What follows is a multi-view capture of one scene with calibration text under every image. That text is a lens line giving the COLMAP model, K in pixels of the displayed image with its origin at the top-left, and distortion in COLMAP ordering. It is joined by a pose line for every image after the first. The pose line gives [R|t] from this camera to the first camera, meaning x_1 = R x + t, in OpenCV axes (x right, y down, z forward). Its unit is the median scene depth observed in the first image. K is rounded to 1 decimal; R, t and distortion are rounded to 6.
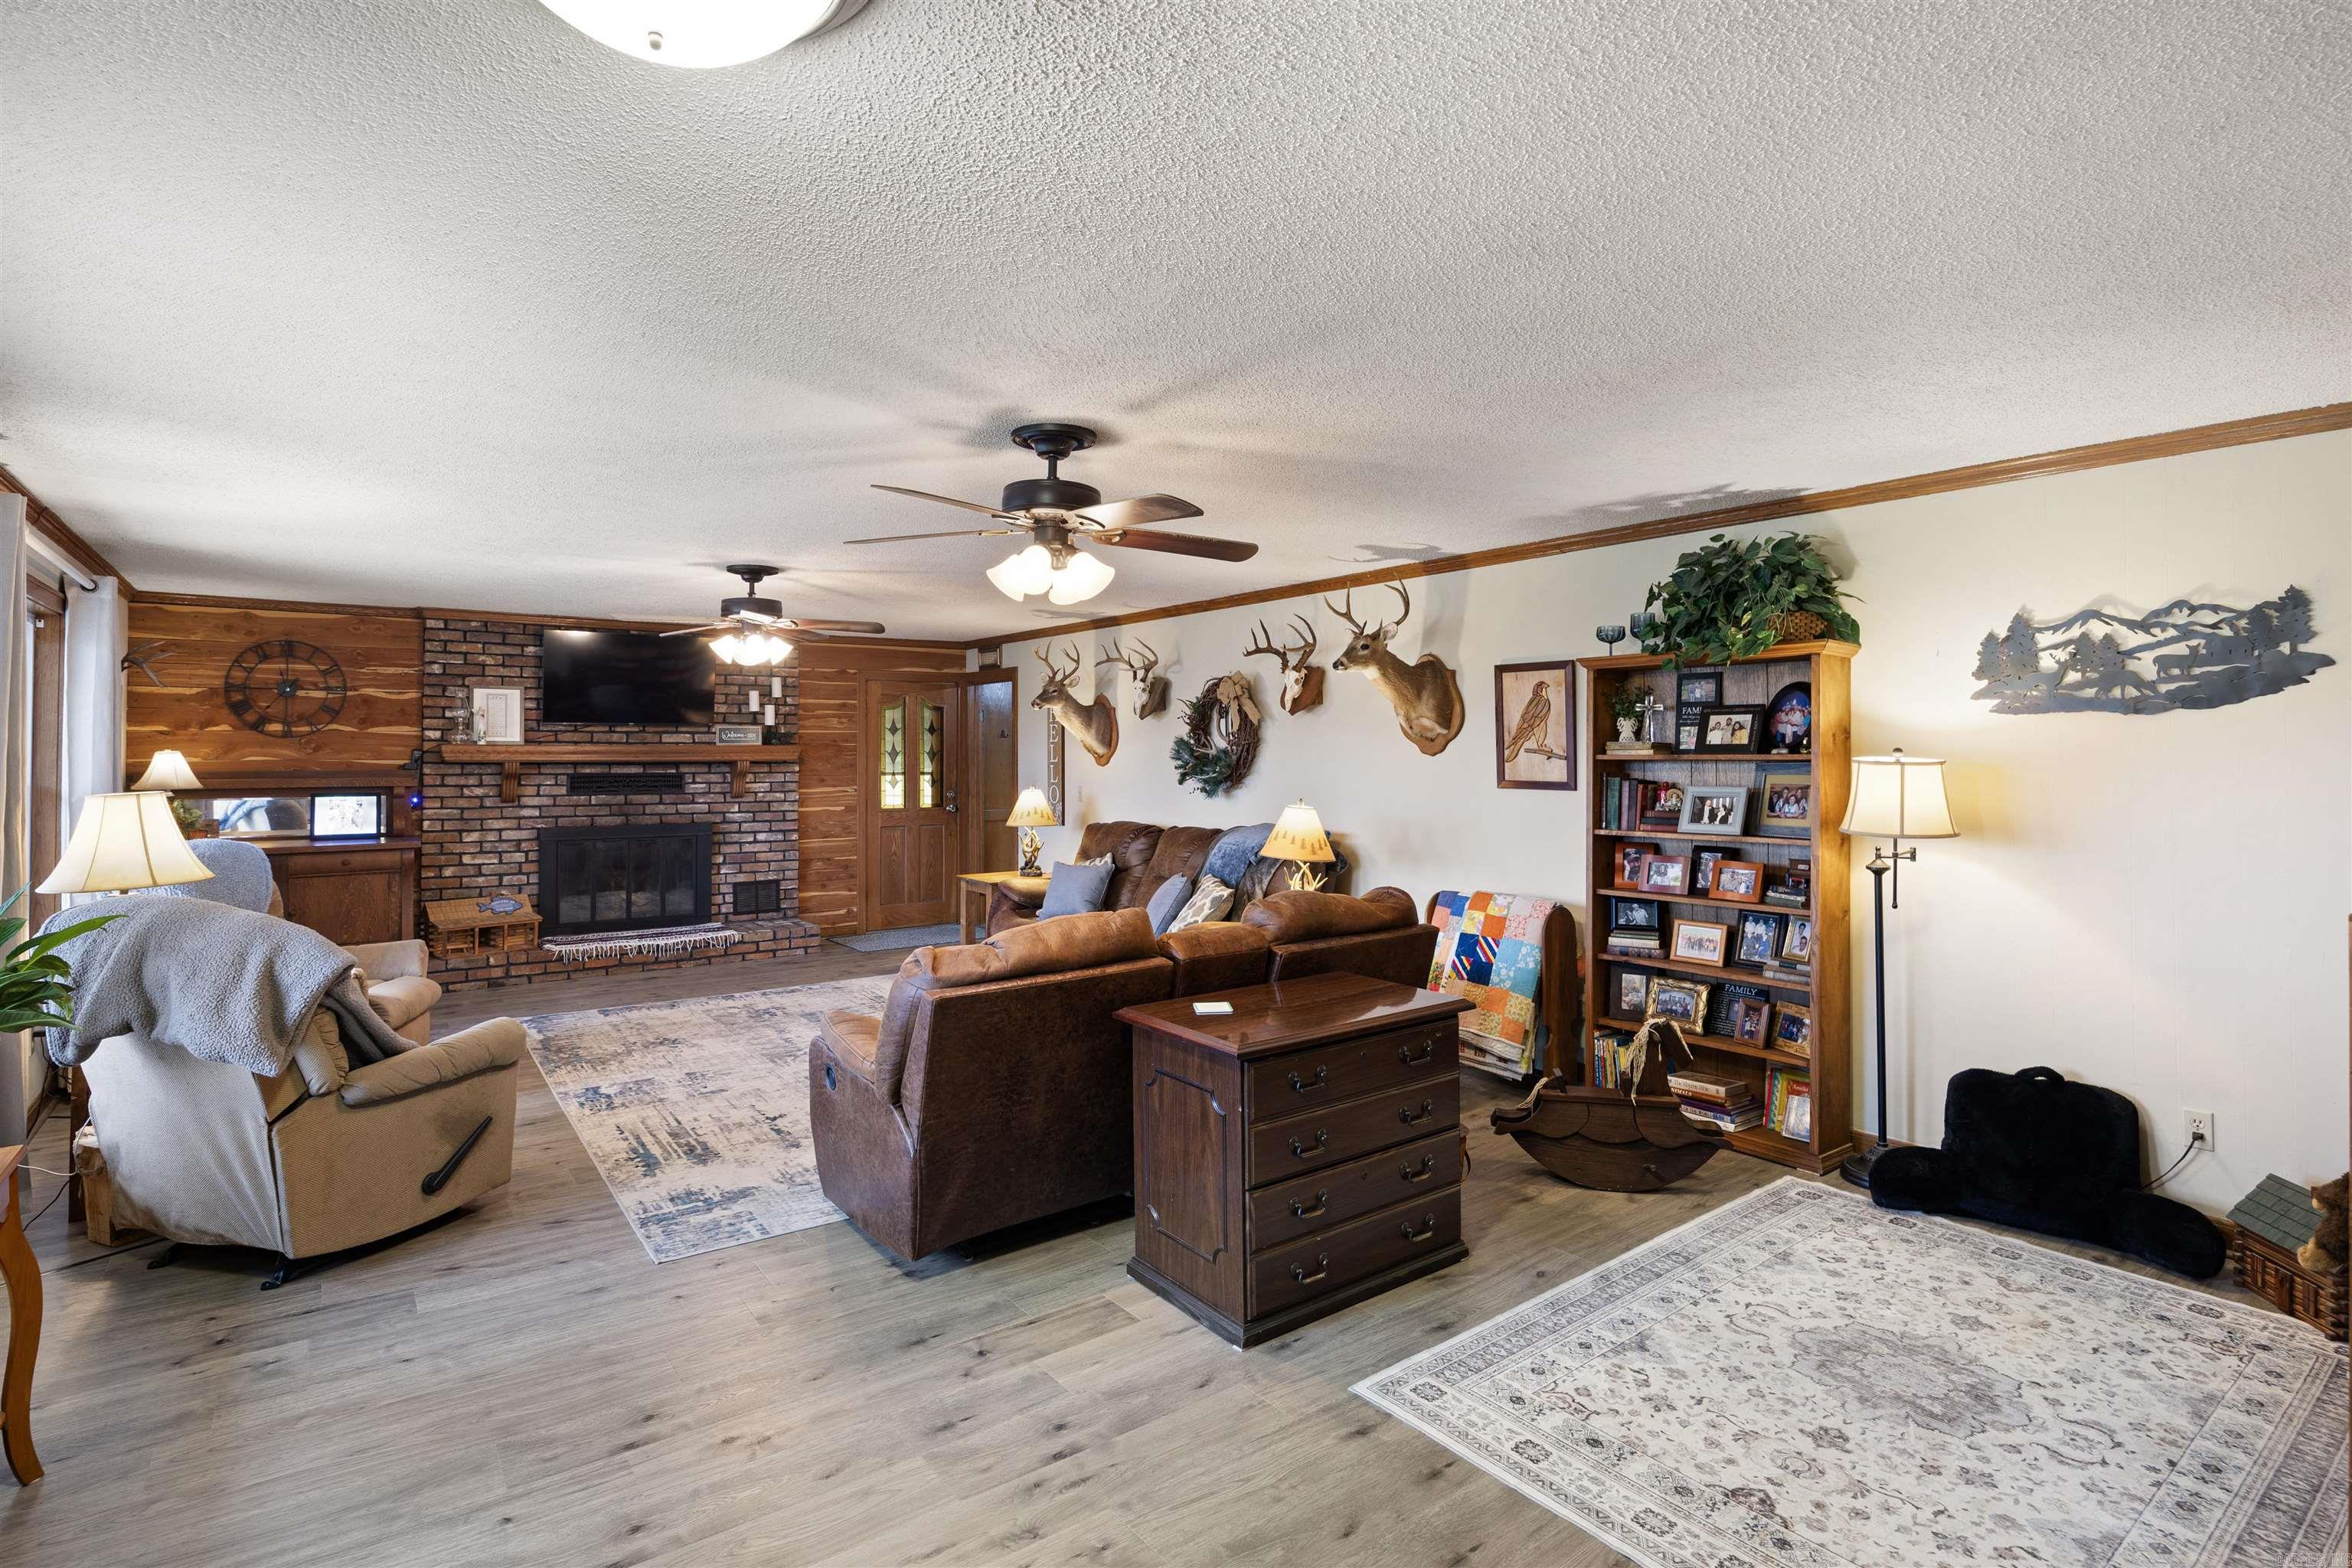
lens RADIAL K [[1152.0, 0, 1186.6], [0, 1152.0, 727.3], [0, 0, 1]] dist [-0.016983, -0.000096]
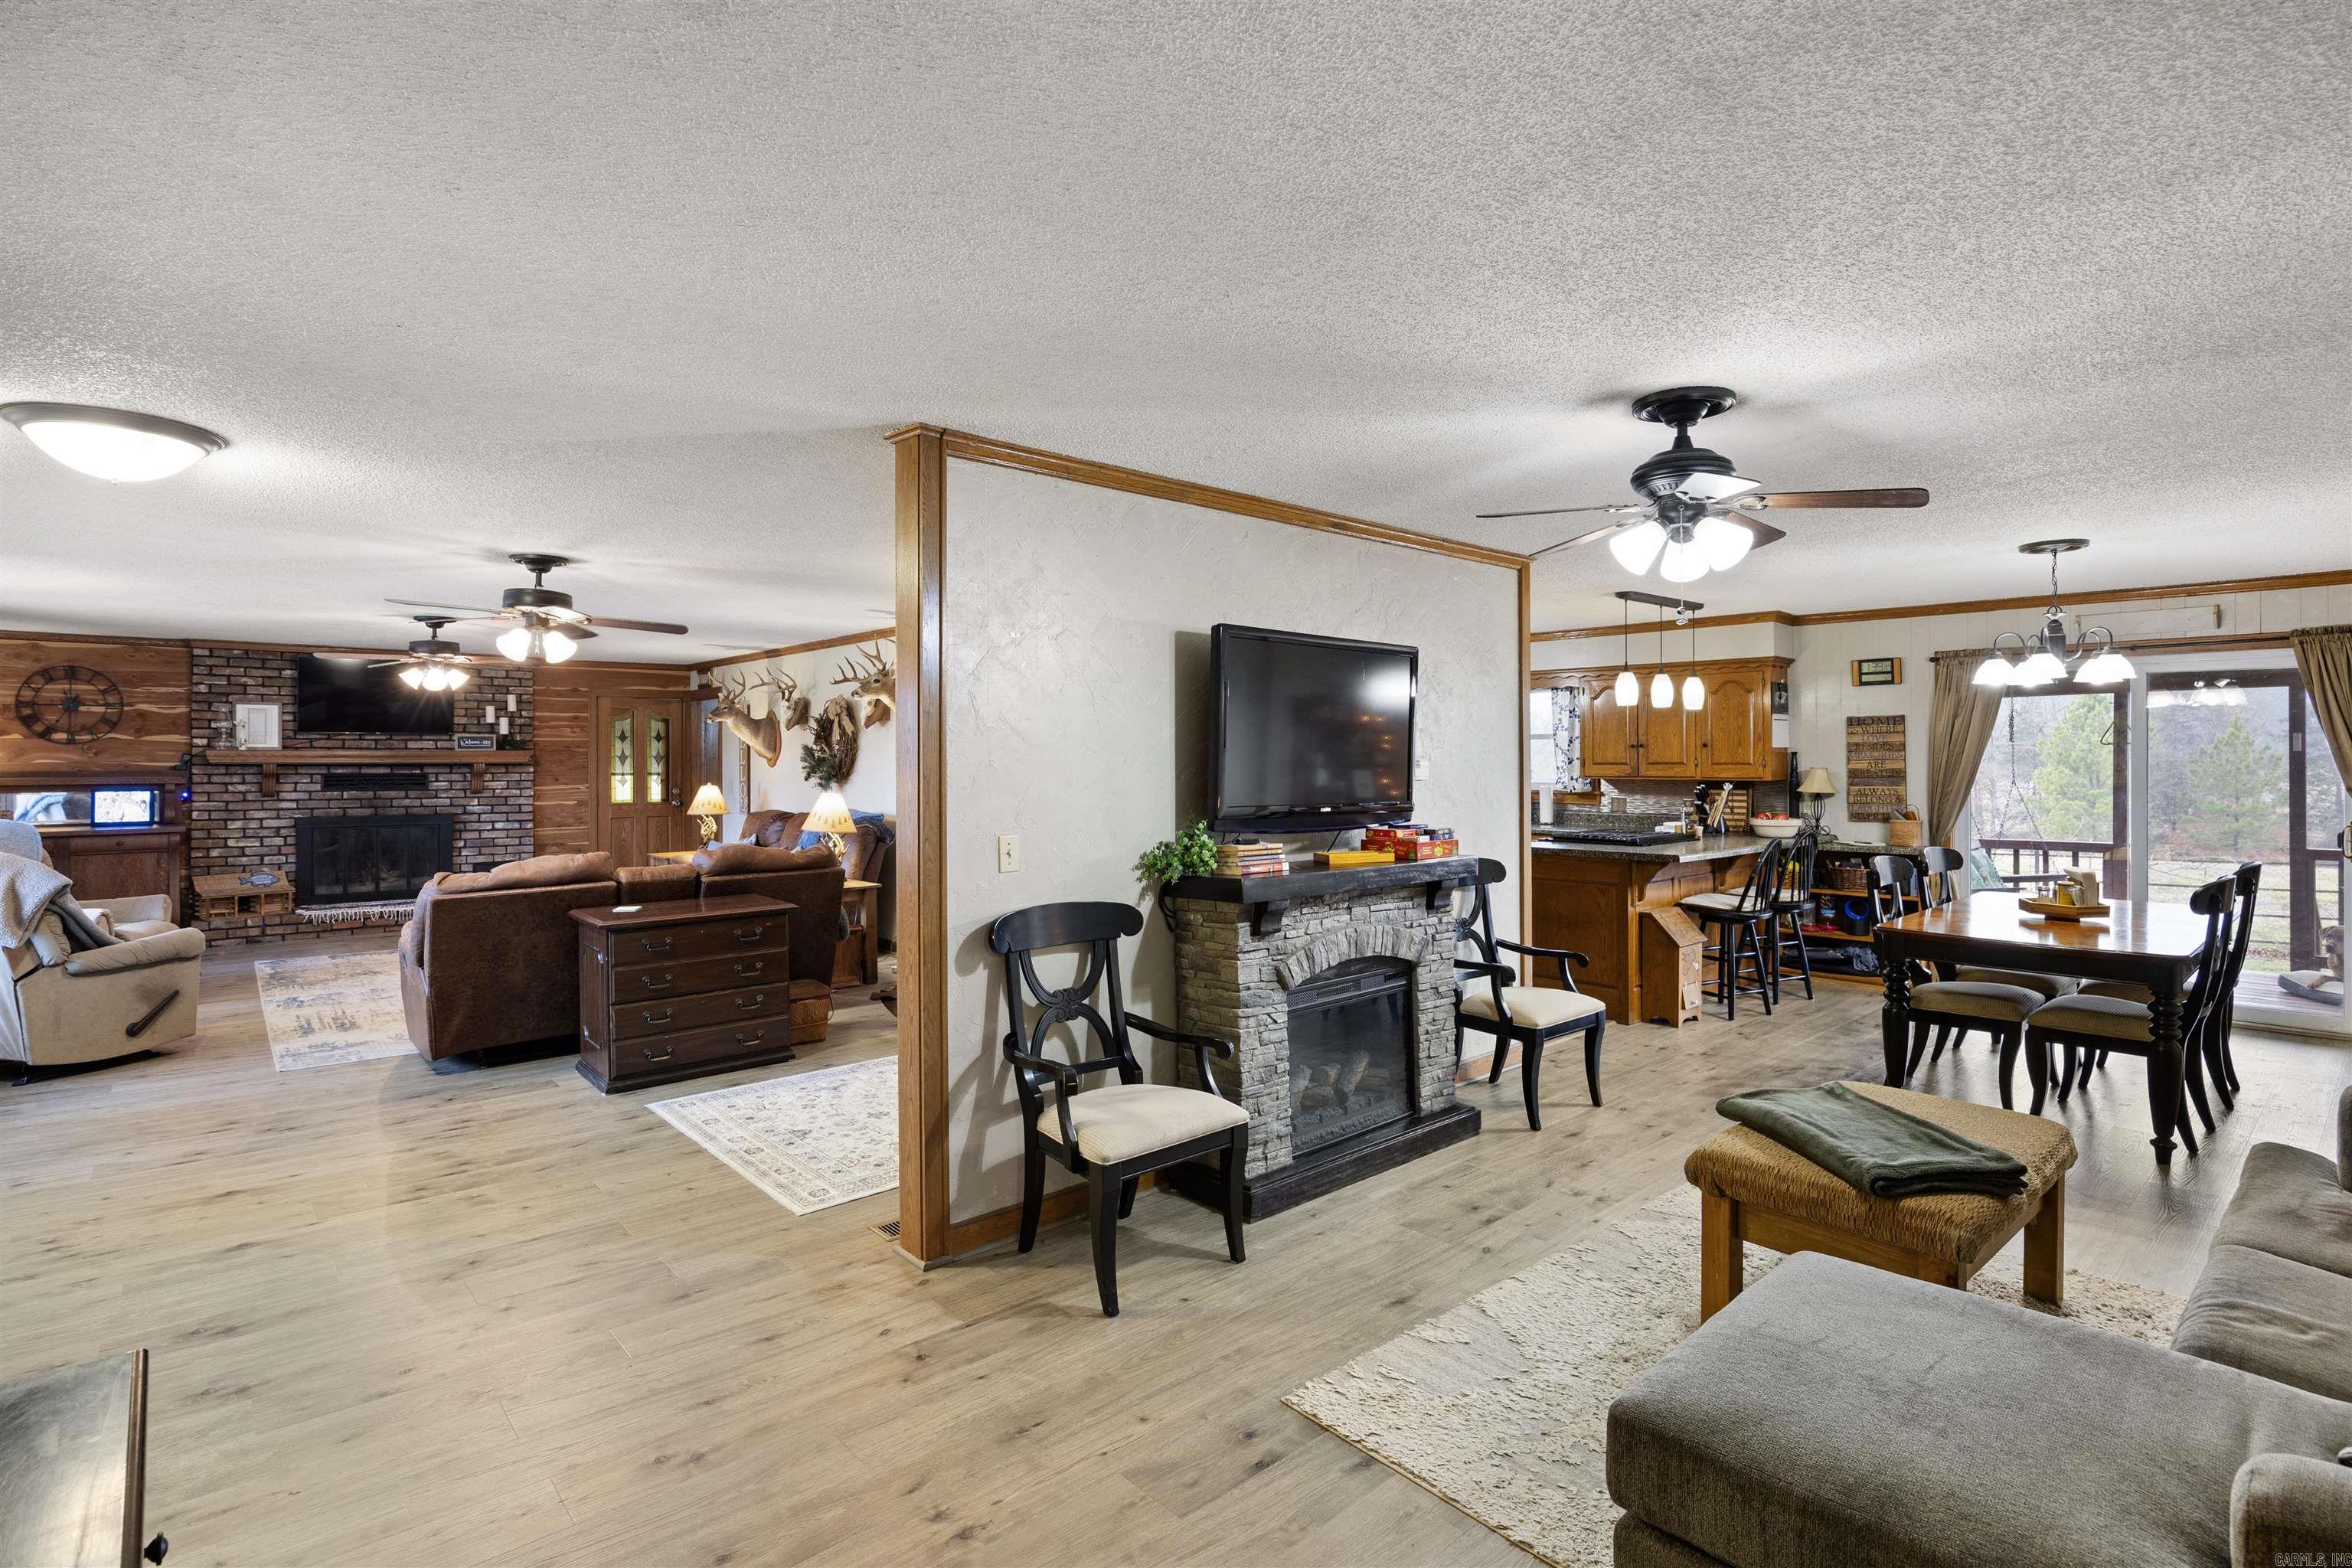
lens RADIAL K [[1124.3, 0, 1180.0], [0, 1124.3, 750.3], [0, 0, 1]] dist [-0.017227, -0.000185]
pose [[0.995878, 0.000735, 0.090702, 0.291582], [-0.002138, 0.999880, 0.015369, -0.005131], [-0.090680, -0.015500, 0.995759, -0.294517]]
